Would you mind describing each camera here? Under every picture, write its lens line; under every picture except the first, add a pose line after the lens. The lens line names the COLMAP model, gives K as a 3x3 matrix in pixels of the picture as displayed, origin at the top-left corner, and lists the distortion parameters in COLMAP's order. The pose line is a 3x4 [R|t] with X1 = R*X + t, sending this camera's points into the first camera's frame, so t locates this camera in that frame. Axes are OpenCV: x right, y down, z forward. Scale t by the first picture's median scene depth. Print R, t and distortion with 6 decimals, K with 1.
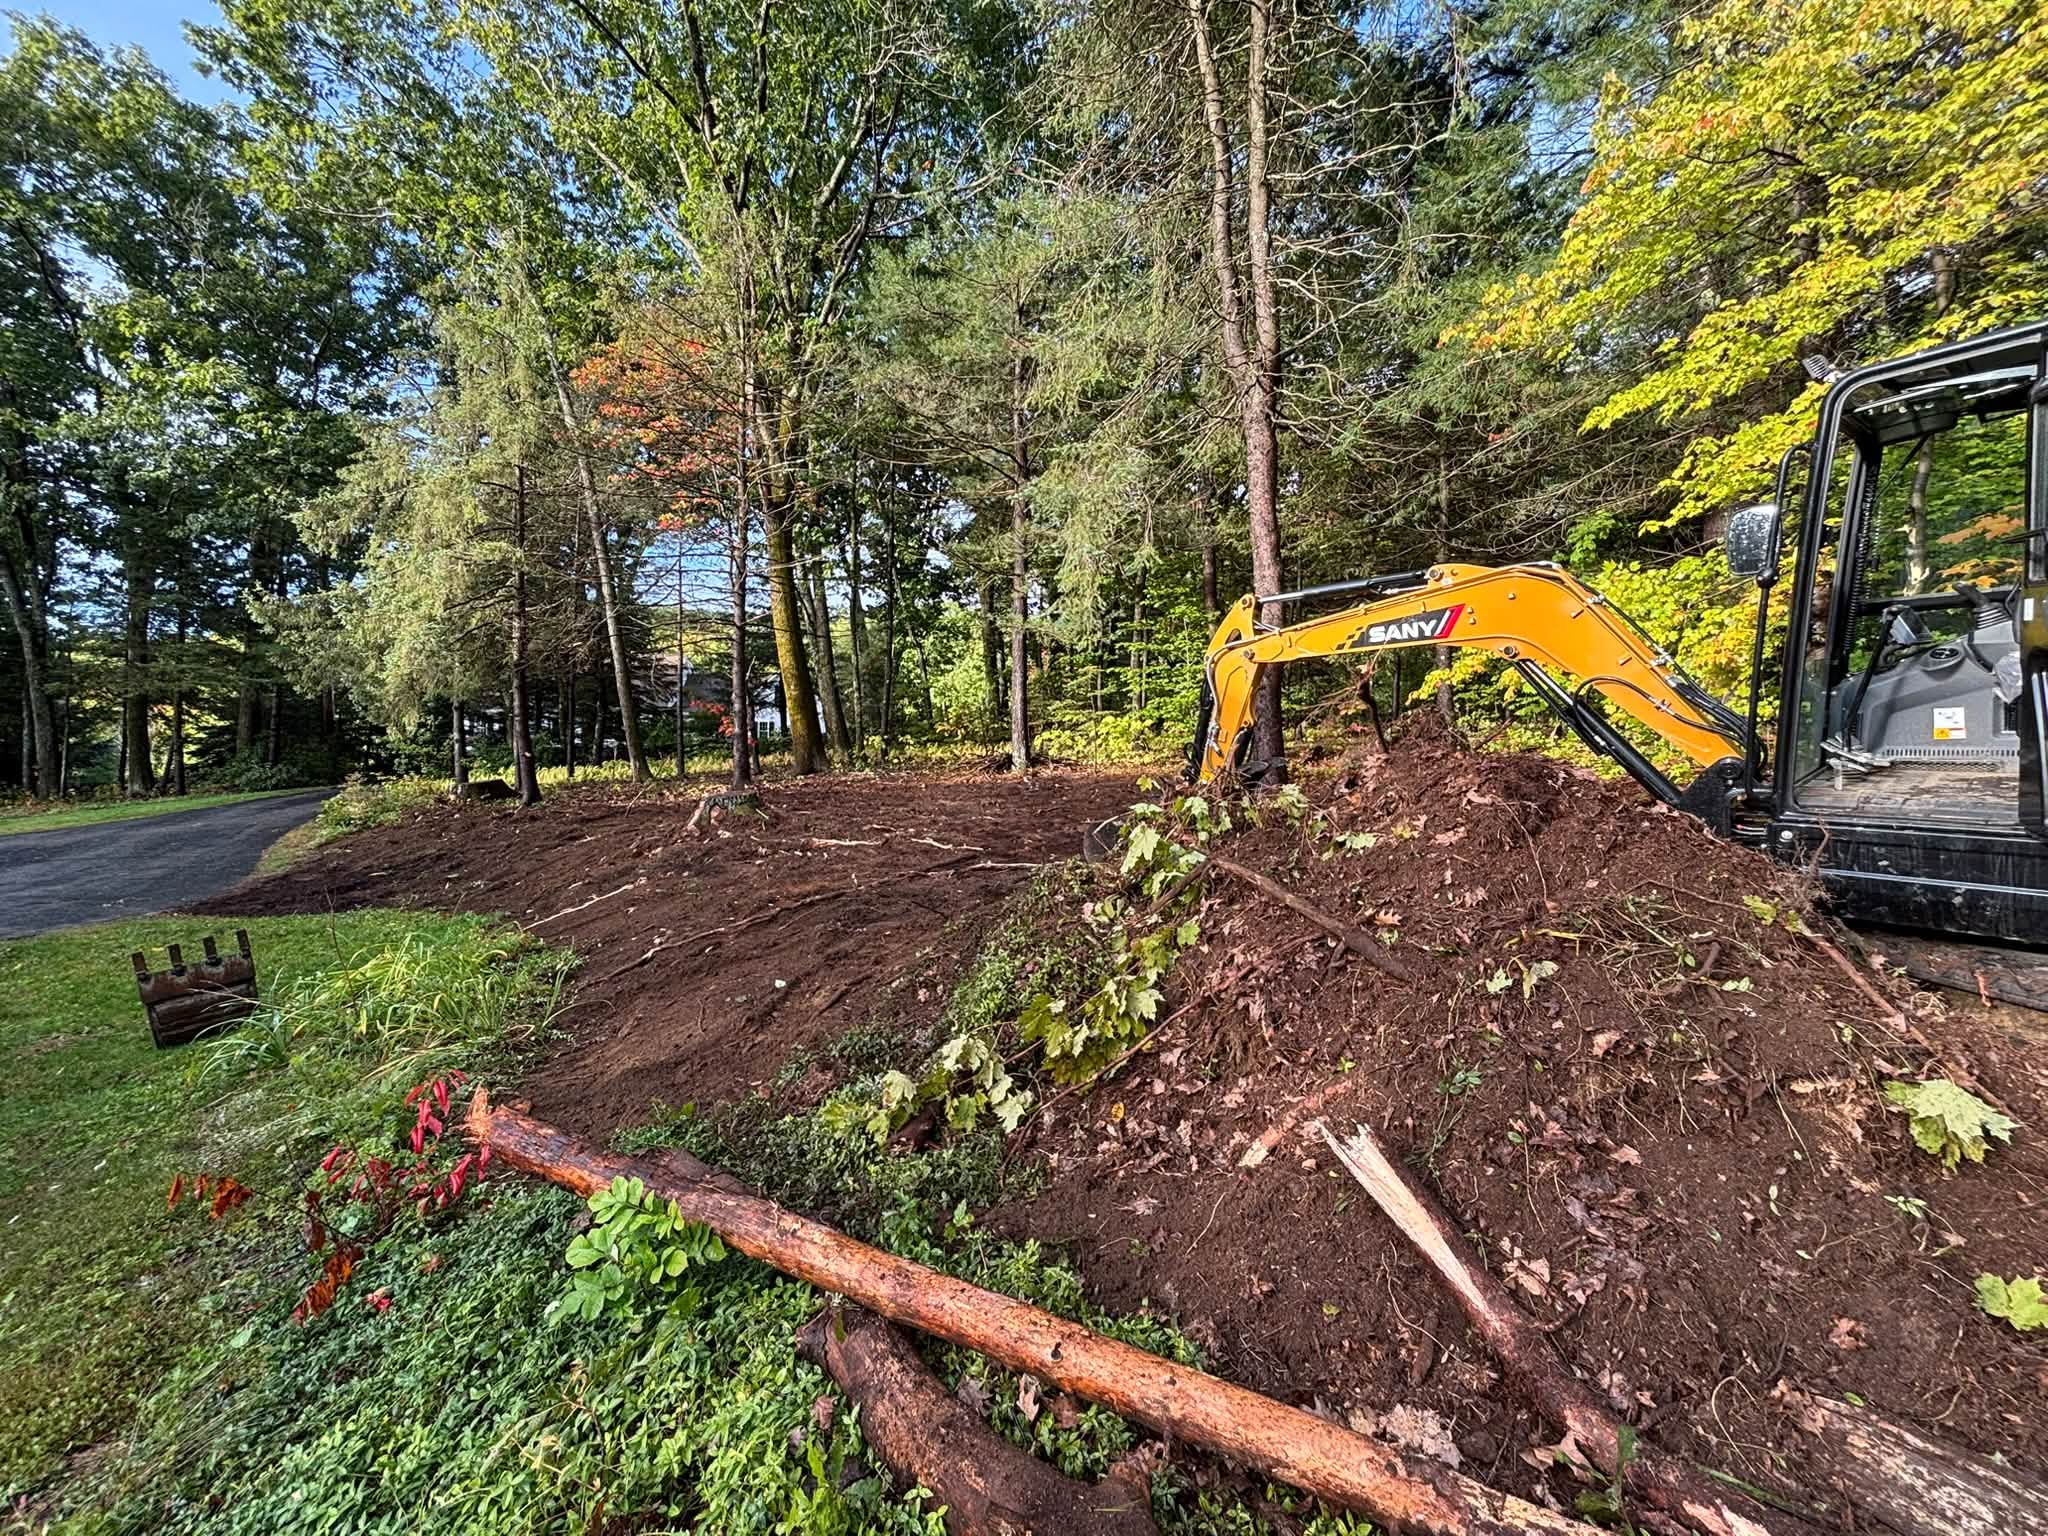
lens RADIAL K [[810.3, 0, 1024.0], [0, 810.3, 768.0], [0, 0, 1]] dist [0.001075, -0.000011]
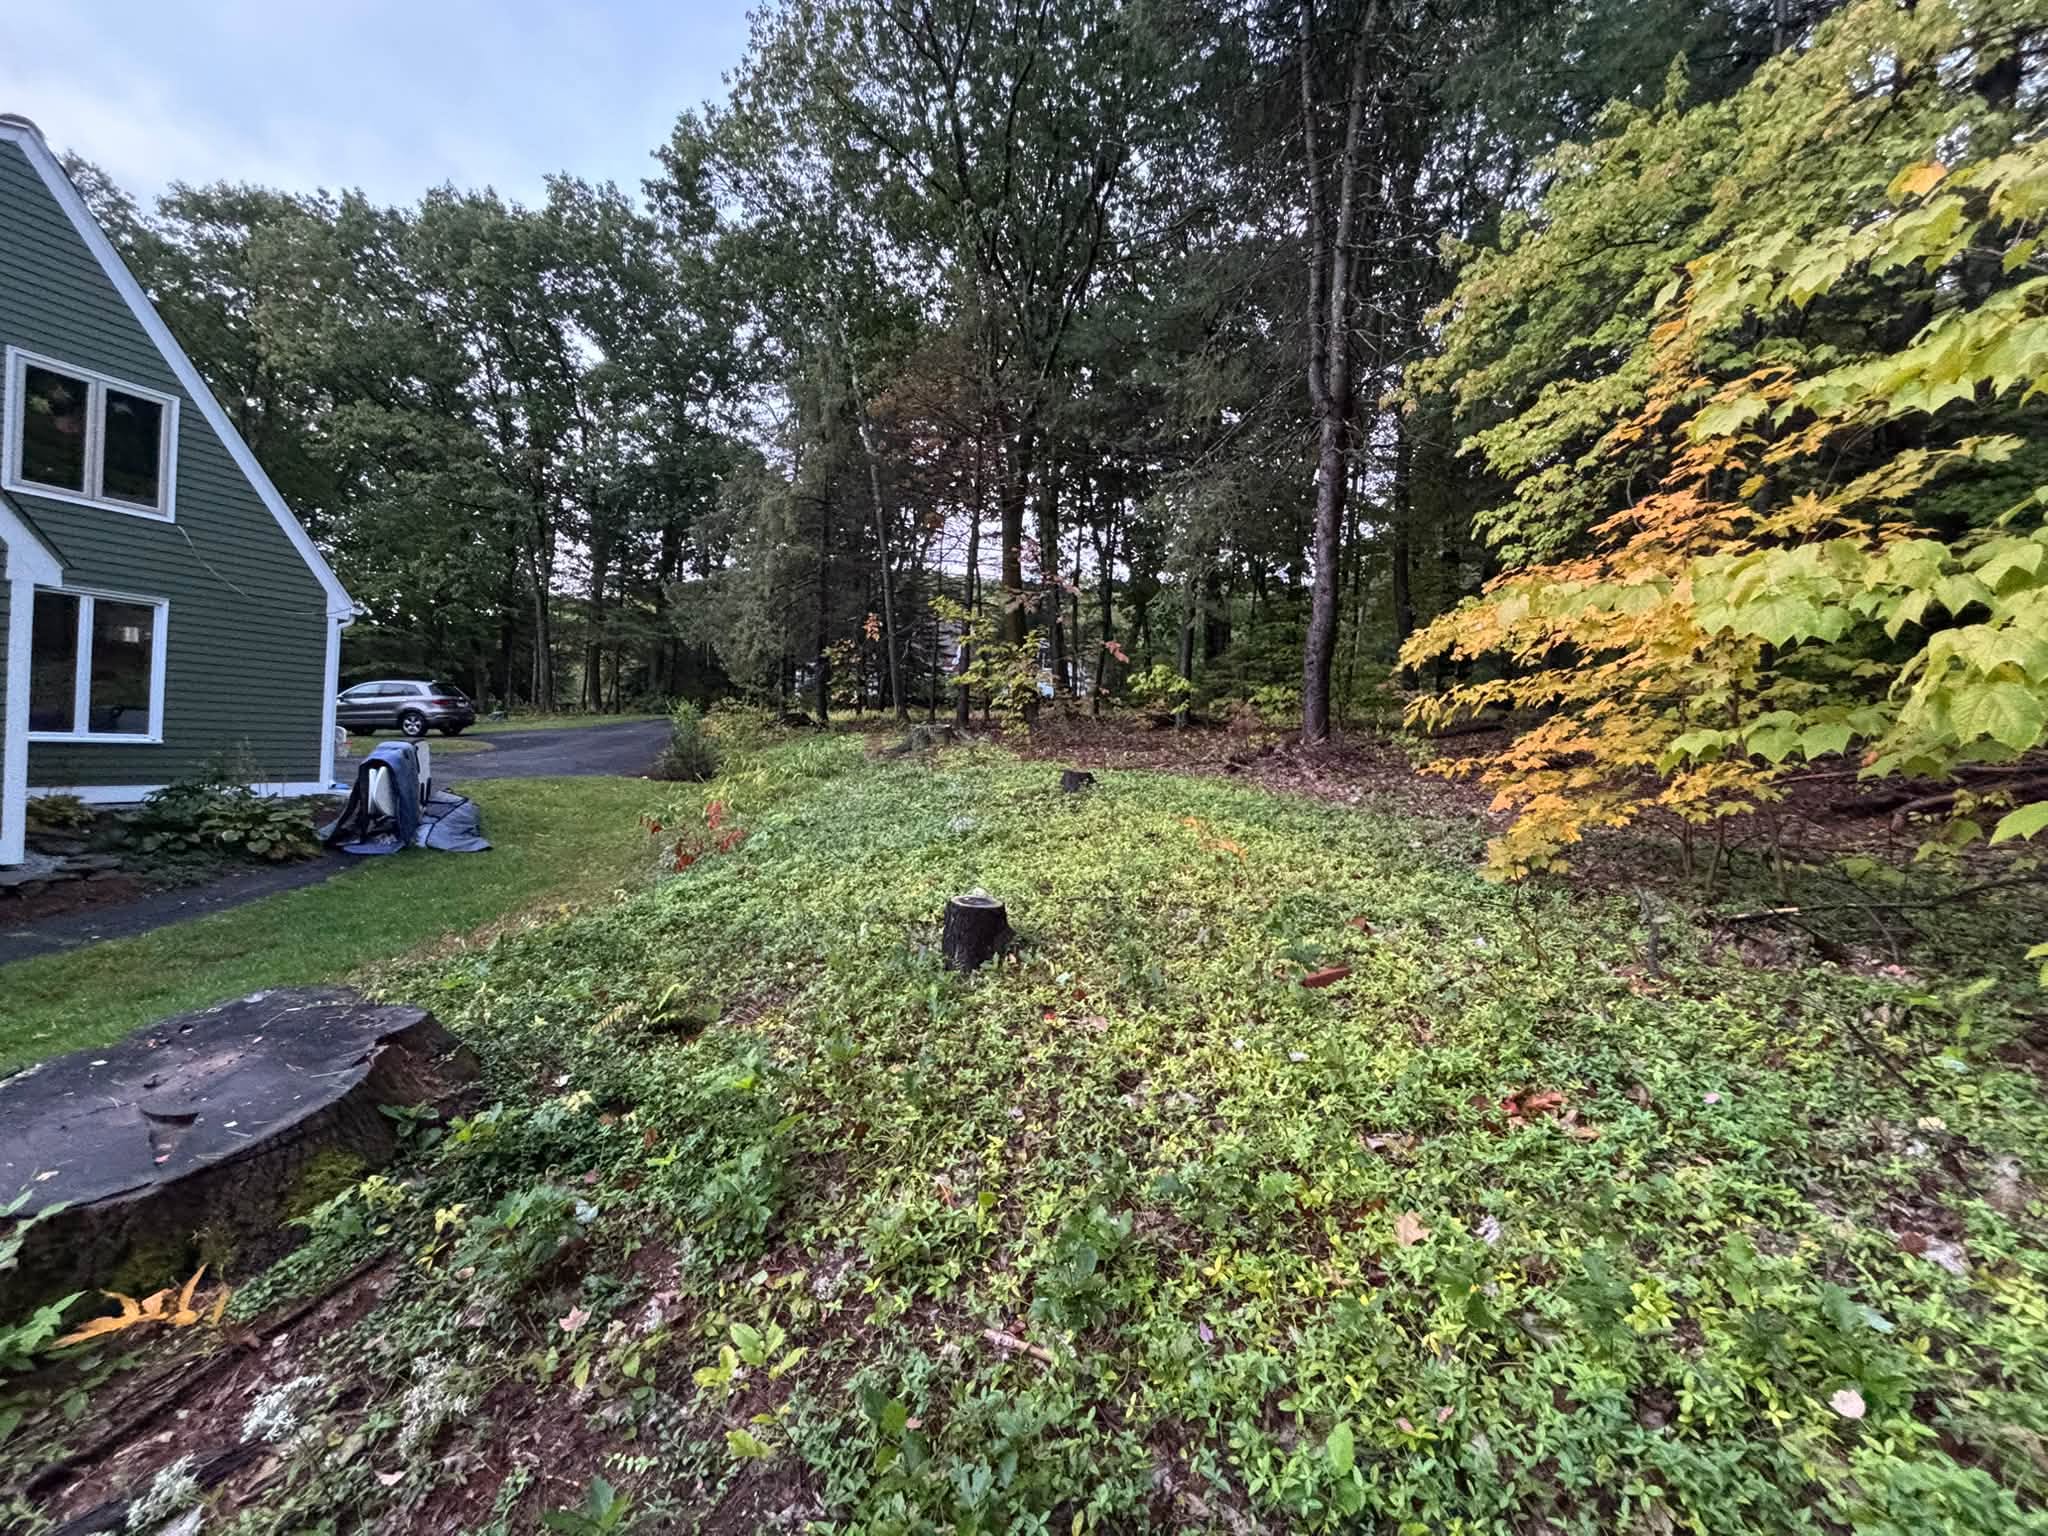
lens RADIAL K [[808.0, 0, 1022.1], [0, 808.0, 773.9], [0, 0, 1]] dist [-0.002050, 0.000034]
pose [[0.943190, 0.080179, -0.322435, 0.101330], [-0.065543, 0.996276, 0.056014, 0.011184], [0.325725, -0.031699, 0.944933, -0.117958]]
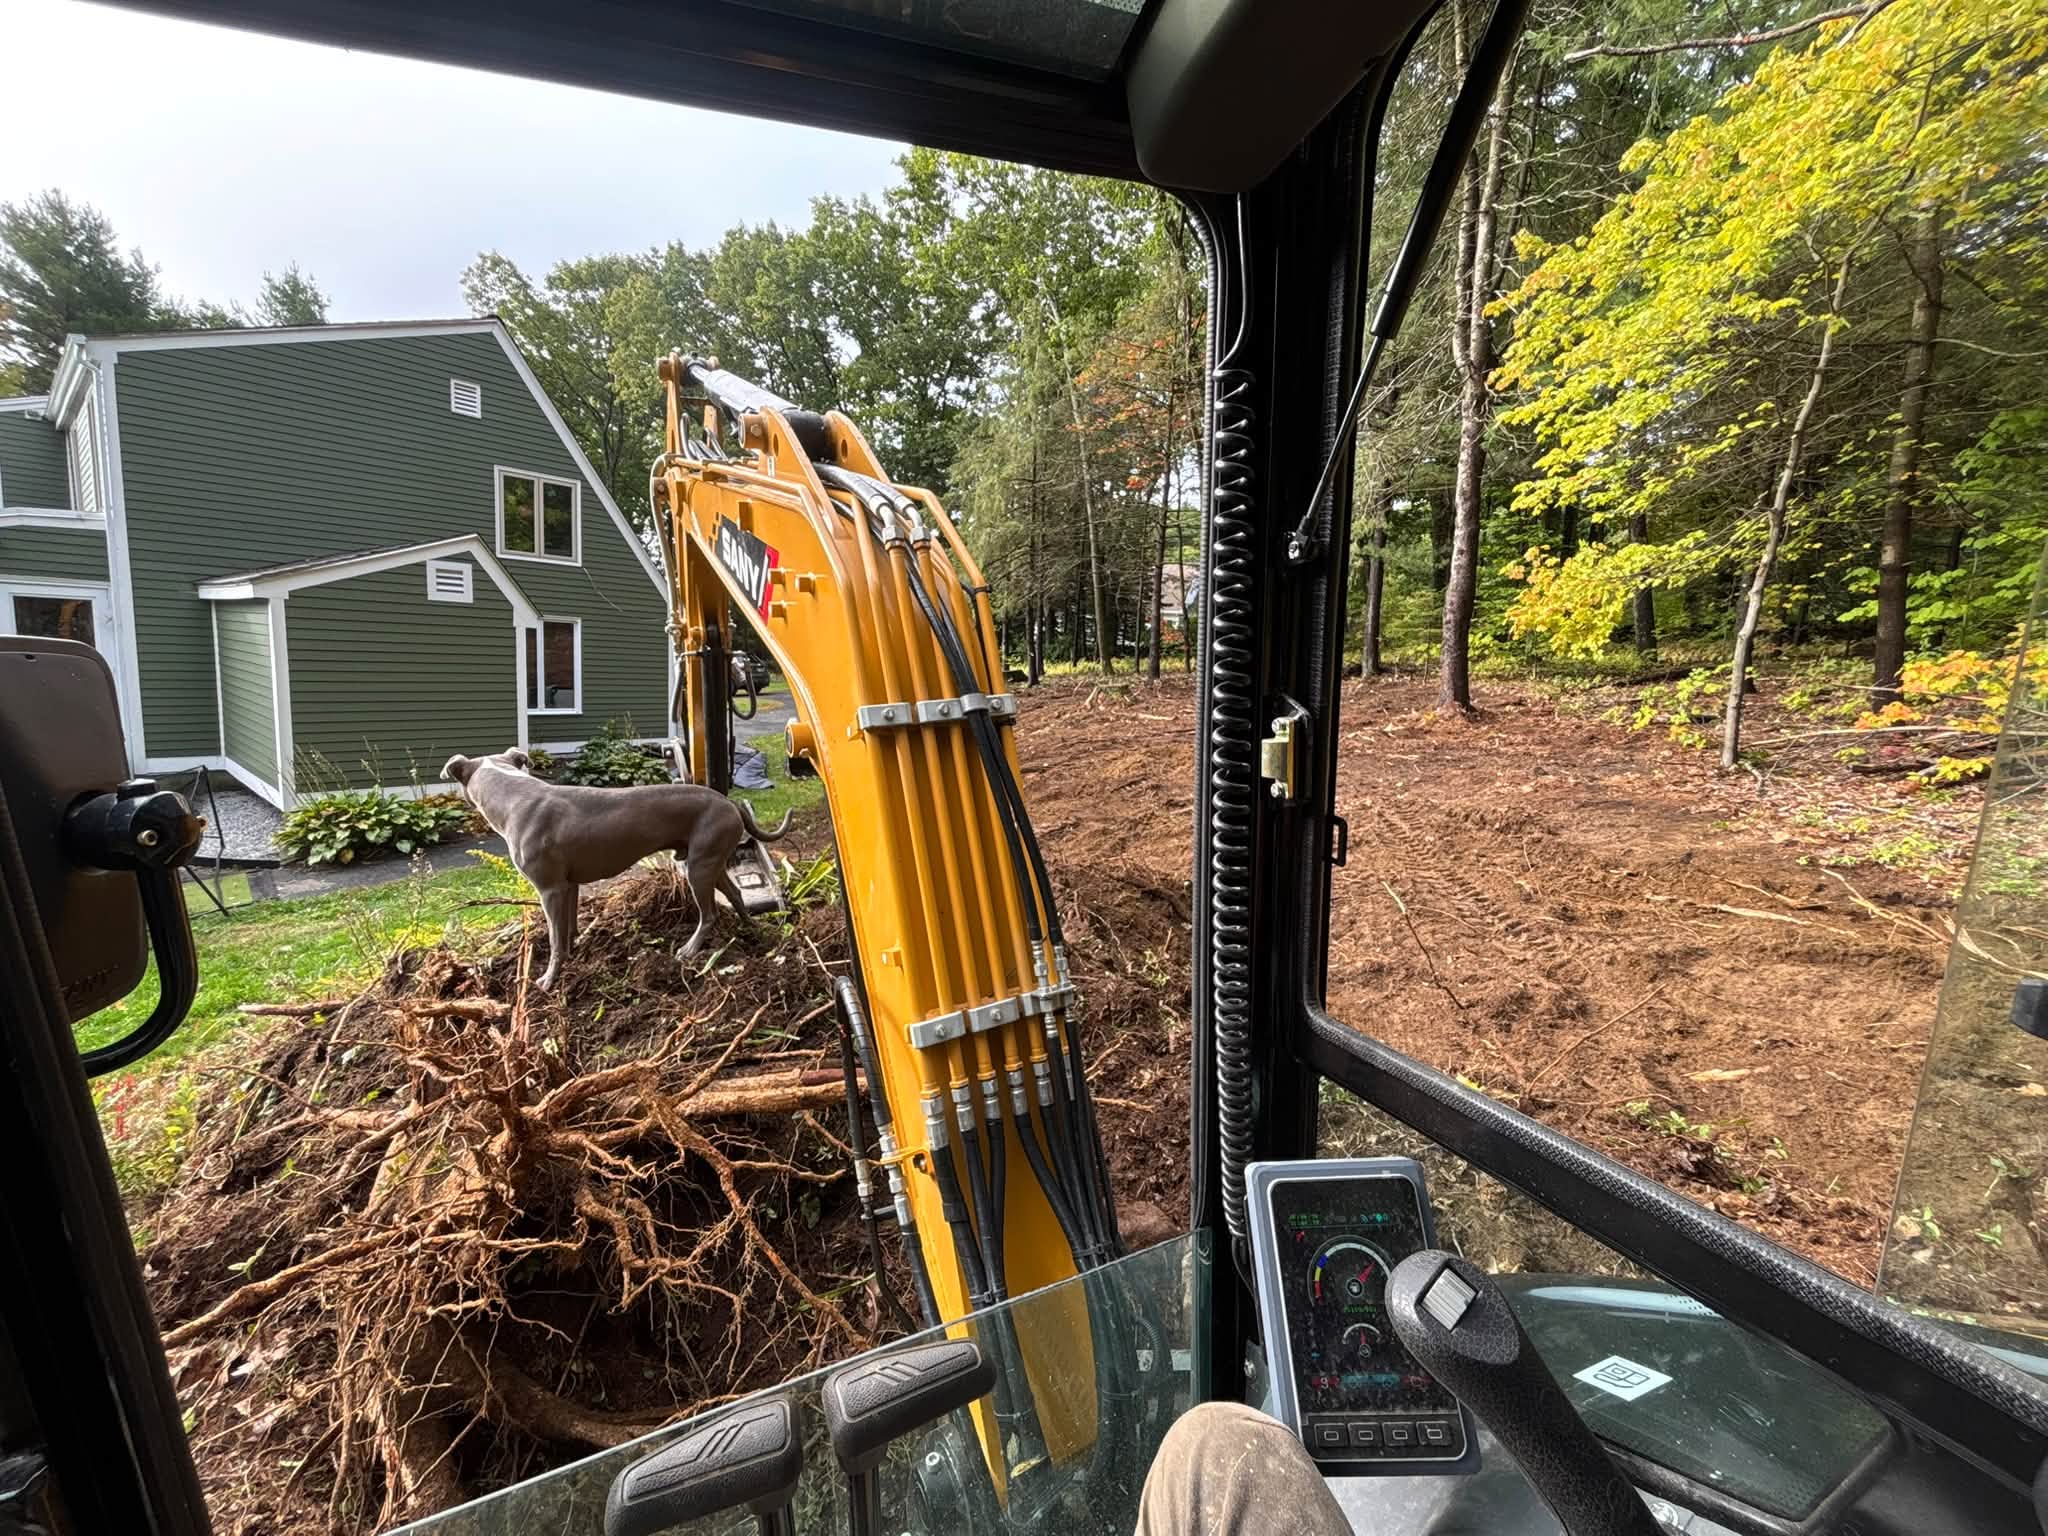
lens RADIAL K [[810.3, 0, 1024.0], [0, 810.3, 768.0], [0, 0, 1]] dist [0.001075, -0.000011]
pose [[0.806149, 0.113037, -0.580815, 0.187456], [-0.040676, 0.989848, 0.136186, -0.007145], [0.590313, -0.086161, 0.802563, -0.169027]]
